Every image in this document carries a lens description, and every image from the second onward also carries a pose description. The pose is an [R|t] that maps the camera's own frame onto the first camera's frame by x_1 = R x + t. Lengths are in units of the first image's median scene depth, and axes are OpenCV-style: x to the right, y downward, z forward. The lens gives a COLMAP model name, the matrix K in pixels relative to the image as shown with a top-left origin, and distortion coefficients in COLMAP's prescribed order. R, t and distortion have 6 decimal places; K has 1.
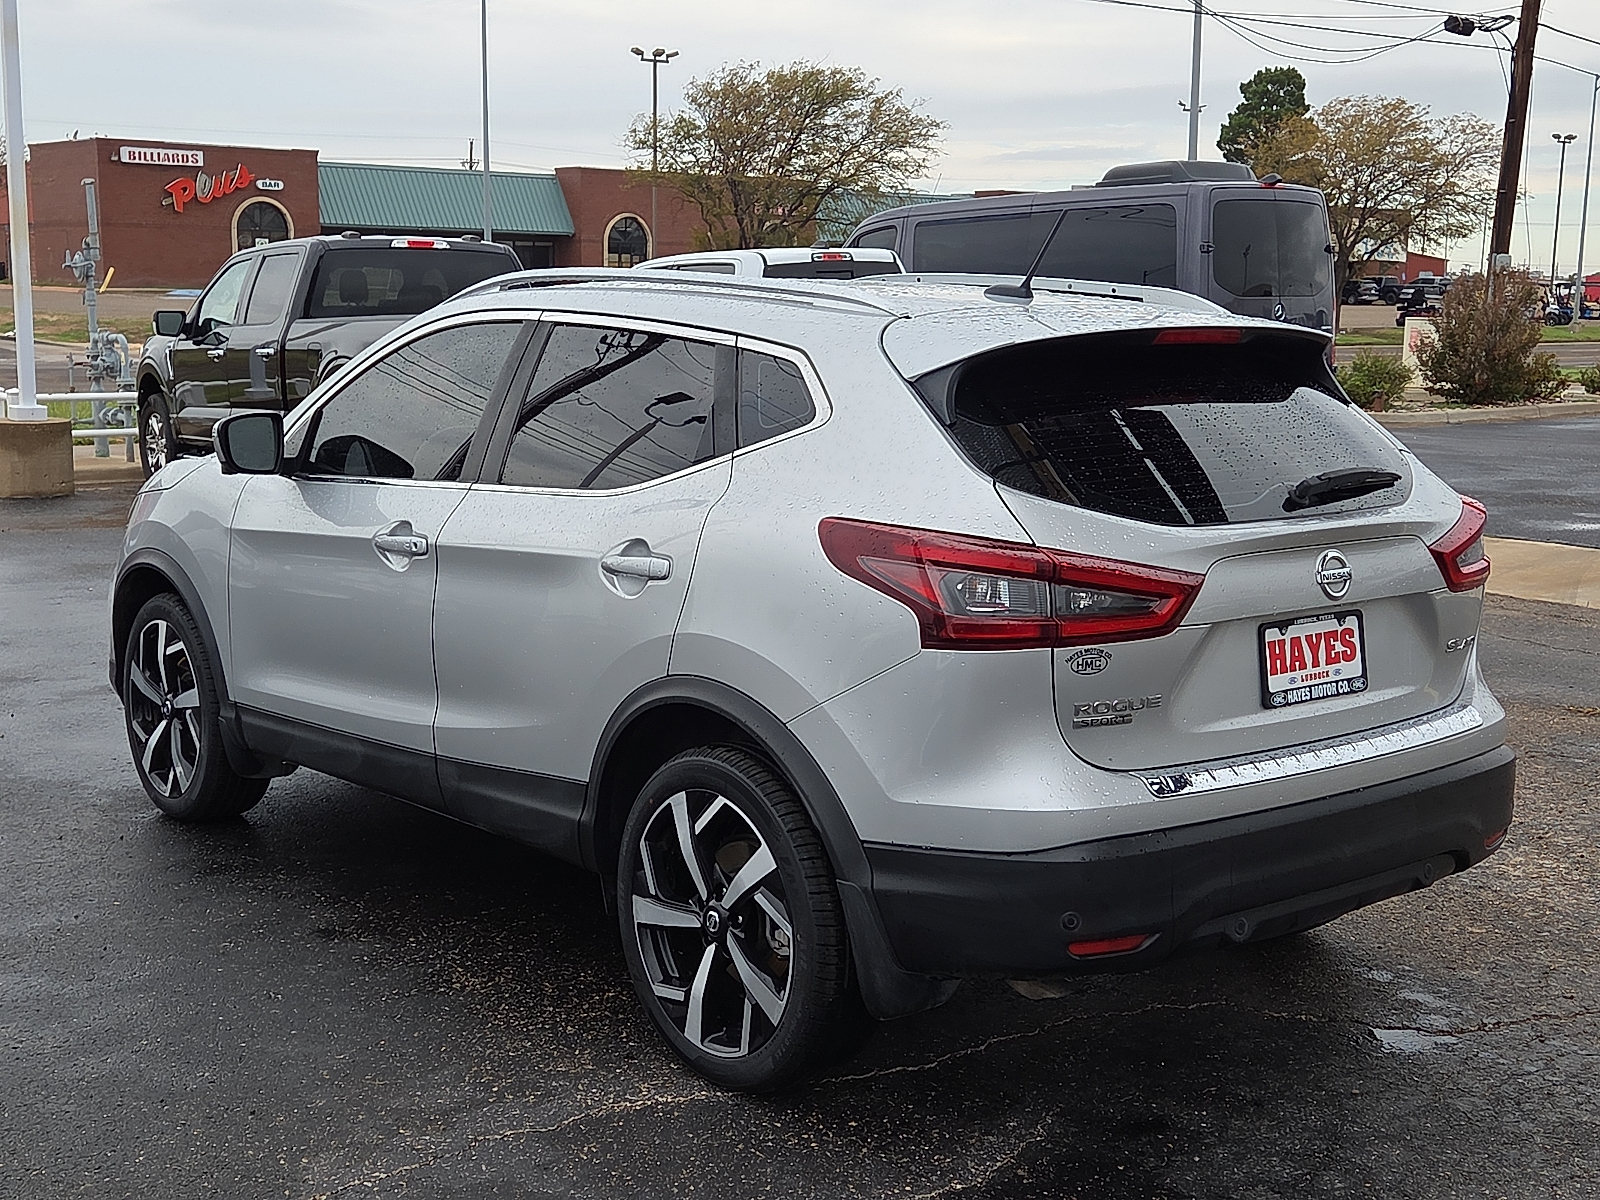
lens RADIAL K [[2081.6, 0, 798.9], [0, 2081.6, 585.0], [0, 0, 1]] dist [0.128485, 0.000000]
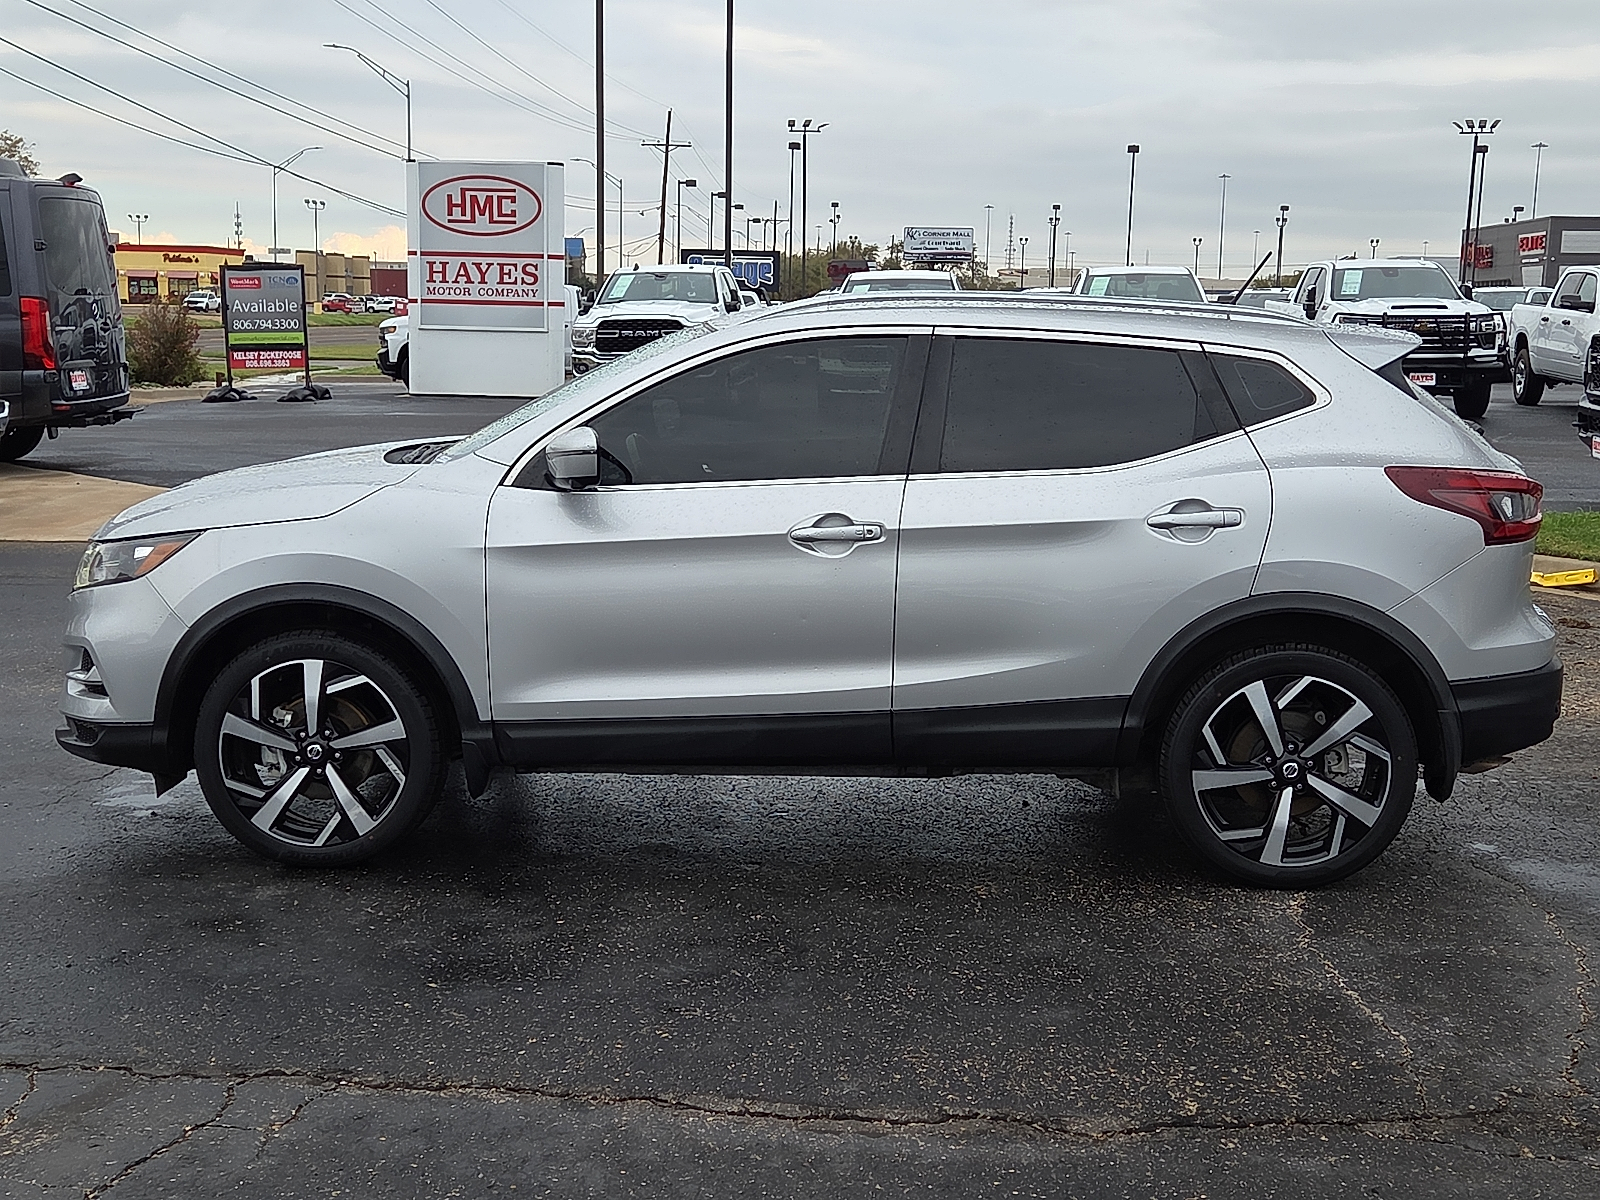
lens RADIAL K [[2081.6, 0, 801.0], [0, 2081.6, 593.8], [0, 0, 1]] dist [0.128485, 0.000000]
pose [[0.657106, -0.101823, 0.746889, -1.262269], [0.099917, 0.993857, 0.047585, -0.051356], [-0.747147, 0.043358, 0.663243, 0.319643]]
